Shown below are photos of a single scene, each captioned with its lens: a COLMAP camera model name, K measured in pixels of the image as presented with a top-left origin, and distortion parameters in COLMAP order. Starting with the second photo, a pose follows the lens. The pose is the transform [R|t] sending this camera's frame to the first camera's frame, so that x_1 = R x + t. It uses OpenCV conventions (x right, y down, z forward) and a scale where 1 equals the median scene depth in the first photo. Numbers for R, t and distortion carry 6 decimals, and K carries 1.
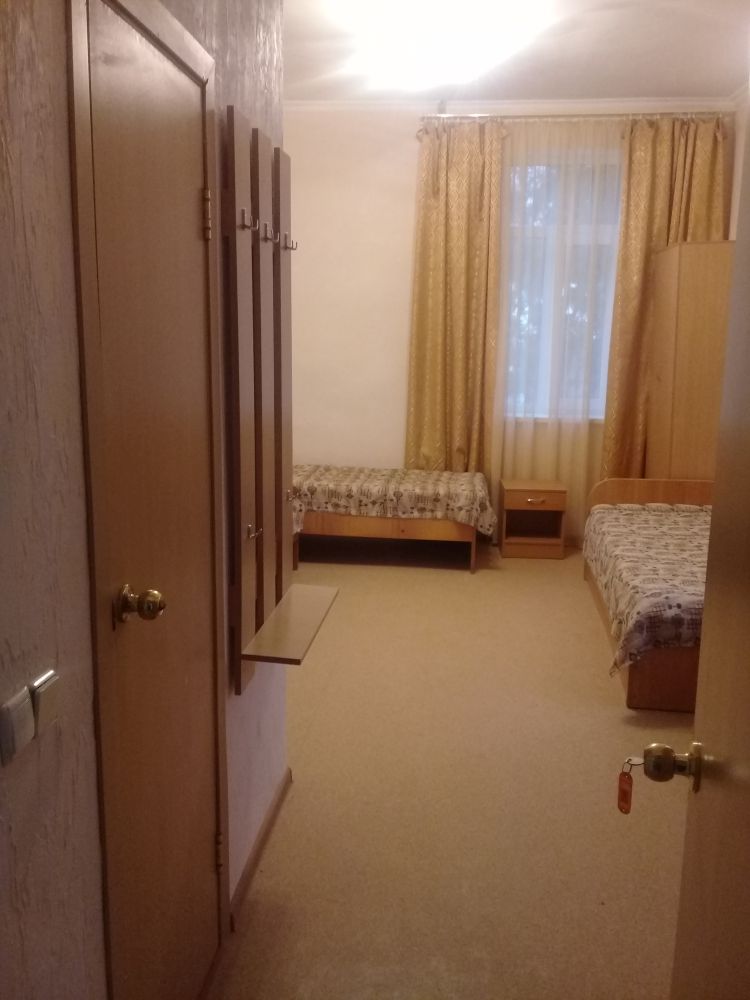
lens RADIAL K [[937.6, 0, 375.0], [0, 937.6, 500.0], [0, 0, 1]] dist [0.075052, -0.017165]
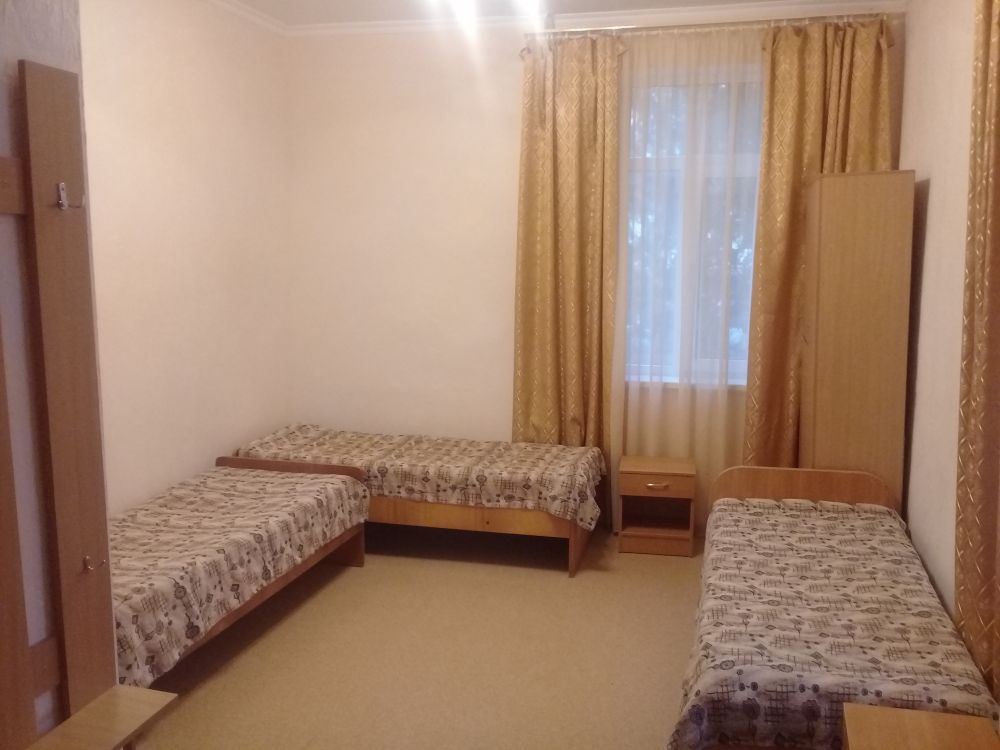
lens RADIAL K [[937.6, 0, 500.1], [0, 937.6, 399.4], [0, 0, 1]] dist [0.075052, -0.017165]
pose [[0.992859, 0.008306, -0.119004, 0.134072], [-0.011590, 0.999570, -0.026931, -0.052156], [0.118730, 0.028118, 0.992528, 0.162235]]
